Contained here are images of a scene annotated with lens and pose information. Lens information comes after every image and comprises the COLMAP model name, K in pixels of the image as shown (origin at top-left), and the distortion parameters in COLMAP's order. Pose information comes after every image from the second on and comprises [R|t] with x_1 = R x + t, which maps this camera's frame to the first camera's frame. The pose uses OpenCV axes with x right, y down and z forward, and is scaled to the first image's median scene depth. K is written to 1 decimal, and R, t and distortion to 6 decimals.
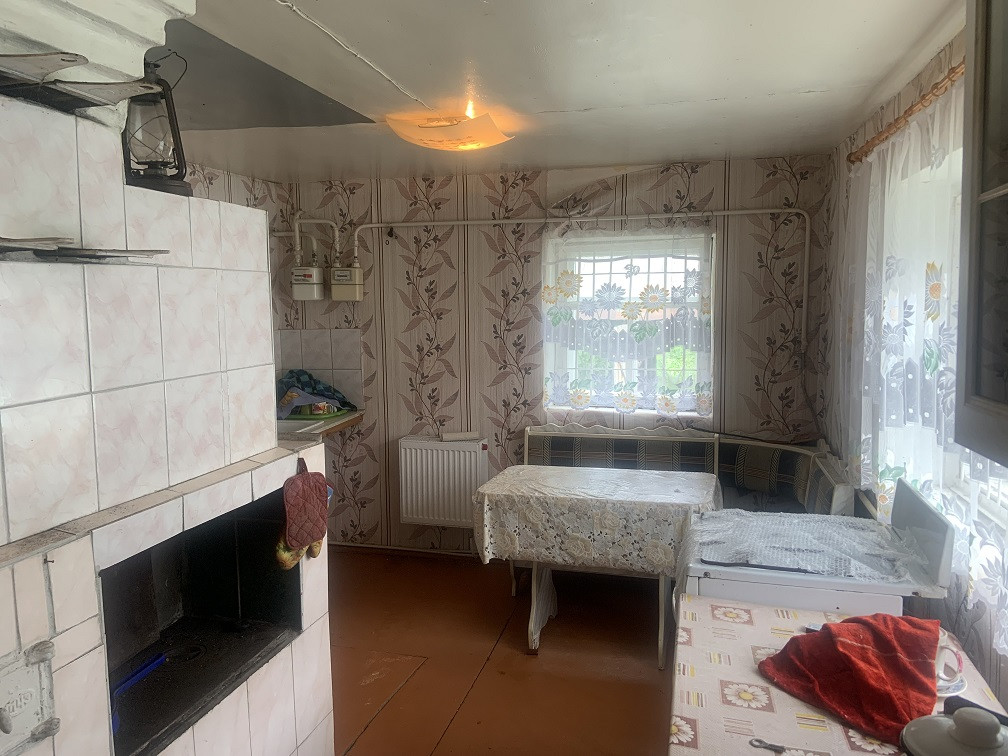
lens RADIAL K [[744.1, 0, 501.6], [0, 744.1, 366.1], [0, 0, 1]] dist [0.121965, -0.154644]
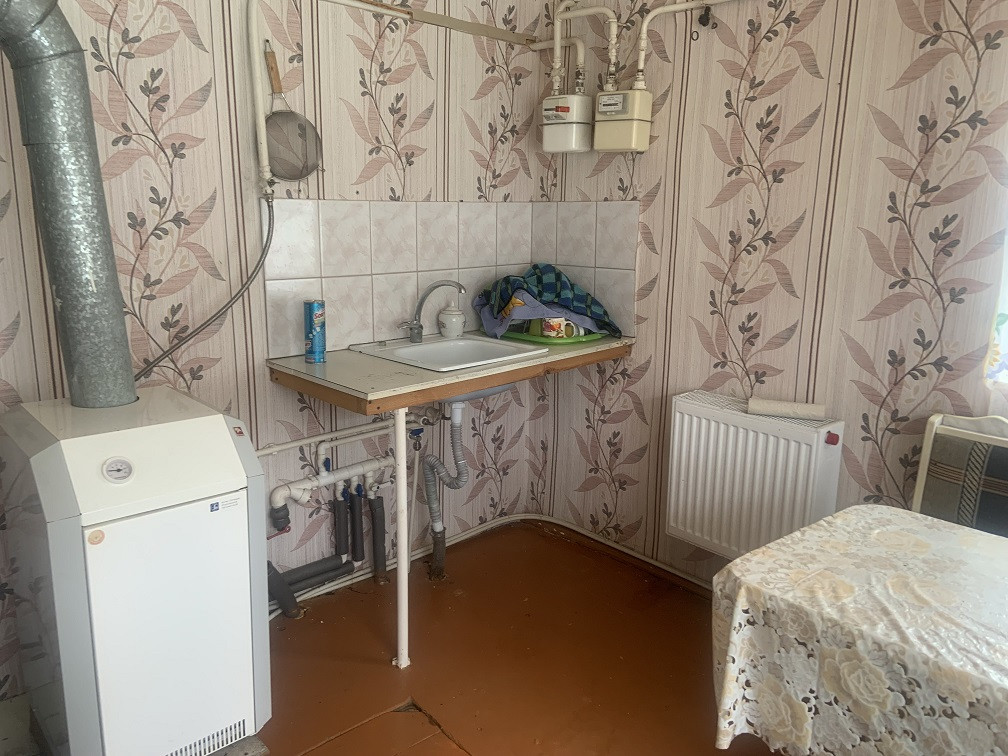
lens RADIAL K [[744.1, 0, 501.6], [0, 744.1, 366.1], [0, 0, 1]] dist [0.121965, -0.154644]
pose [[0.840182, 0.136962, -0.524725, 0.050506], [-0.074593, 0.987573, 0.138334, 0.005394], [0.537151, -0.077085, 0.839957, 0.439588]]
